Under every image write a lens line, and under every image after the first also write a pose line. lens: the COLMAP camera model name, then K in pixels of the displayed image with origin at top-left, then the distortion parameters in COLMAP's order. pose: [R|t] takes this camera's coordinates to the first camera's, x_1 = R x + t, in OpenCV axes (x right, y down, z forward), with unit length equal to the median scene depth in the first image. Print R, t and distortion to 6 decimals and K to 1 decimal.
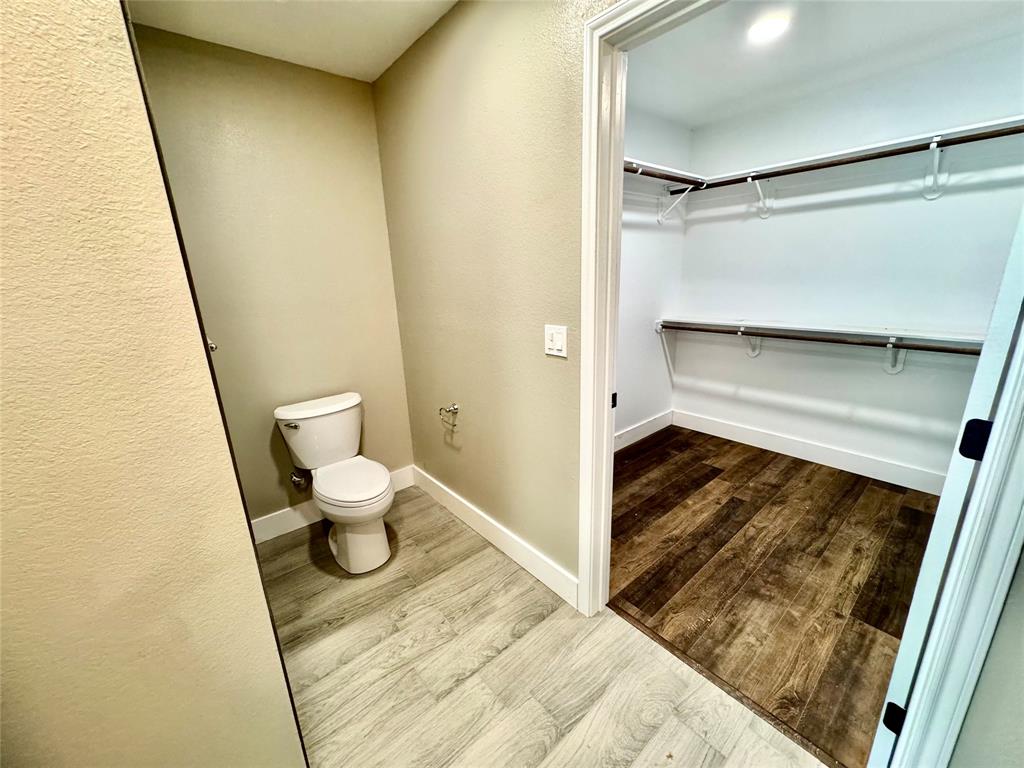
lens RADIAL K [[406.5, 0, 513.1], [0, 406.5, 384.3], [0, 0, 1]] dist [-0.000879, -0.000192]
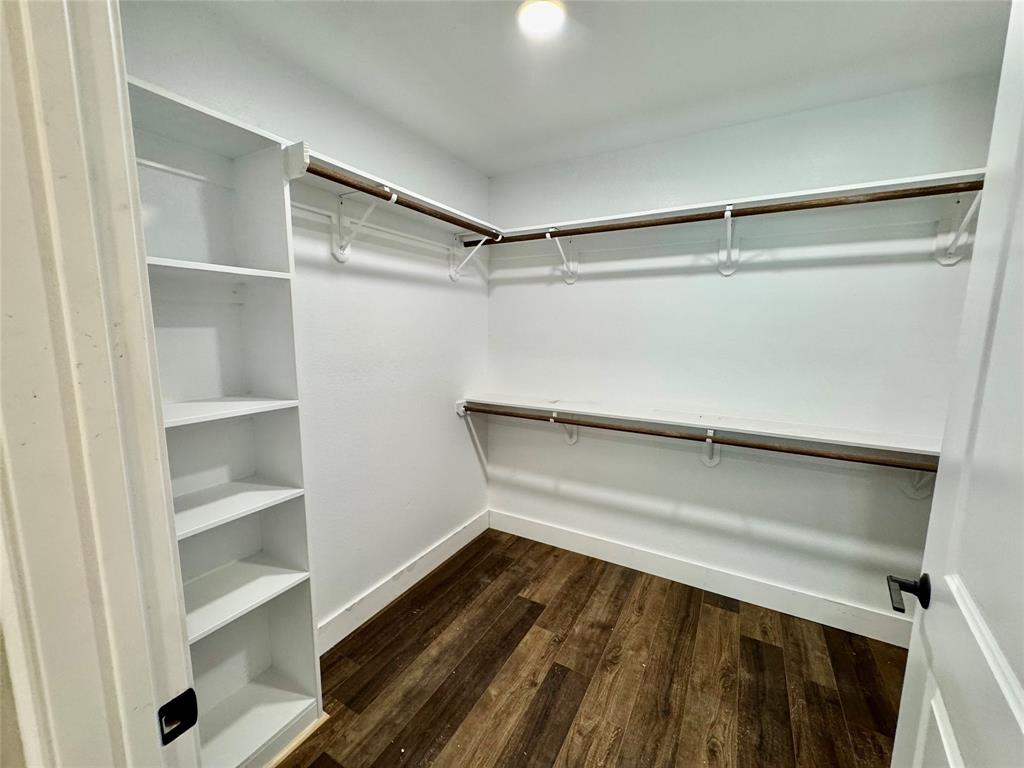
lens RADIAL K [[406.5, 0, 513.1], [0, 406.5, 384.3], [0, 0, 1]] dist [-0.000879, -0.000192]
pose [[0.937065, -0.004778, 0.349122, 0.210702], [0.051733, 0.990770, -0.125297, -0.100082], [-0.345301, 0.135472, 0.928663, 0.280926]]
